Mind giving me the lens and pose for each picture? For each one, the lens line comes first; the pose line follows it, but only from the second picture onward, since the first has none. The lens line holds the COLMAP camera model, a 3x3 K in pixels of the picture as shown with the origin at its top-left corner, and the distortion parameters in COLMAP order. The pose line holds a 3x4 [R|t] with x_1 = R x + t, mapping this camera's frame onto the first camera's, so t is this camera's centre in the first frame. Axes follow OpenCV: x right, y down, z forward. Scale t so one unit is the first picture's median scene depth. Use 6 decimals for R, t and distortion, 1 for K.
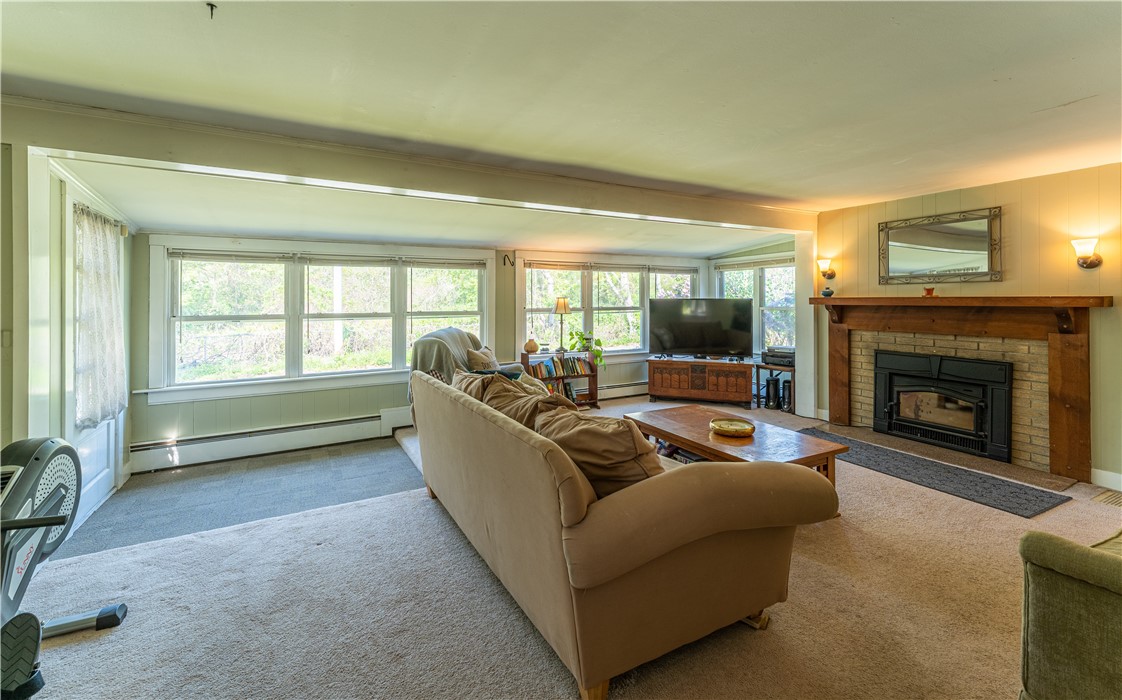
lens RADIAL K [[460.1, 0, 560.8], [0, 460.1, 297.9], [0, 0, 1]] dist [-0.000083, -0.000051]
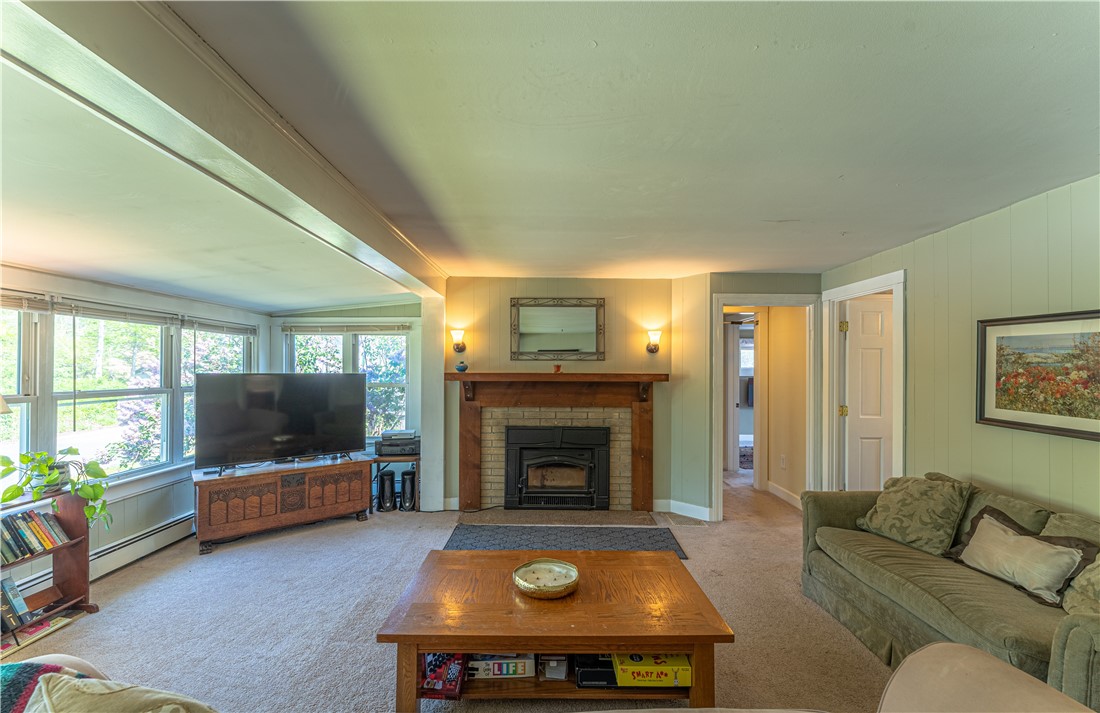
lens RADIAL K [[450.8, 0, 551.5], [0, 450.8, 371.2], [0, 0, 1]] dist [0.000687, 0.000024]
pose [[0.478502, 0.001180, 0.878086, -0.112813], [-0.007767, 0.999966, 0.002889, -0.007995], [-0.878052, -0.008202, 0.478495, 0.443149]]
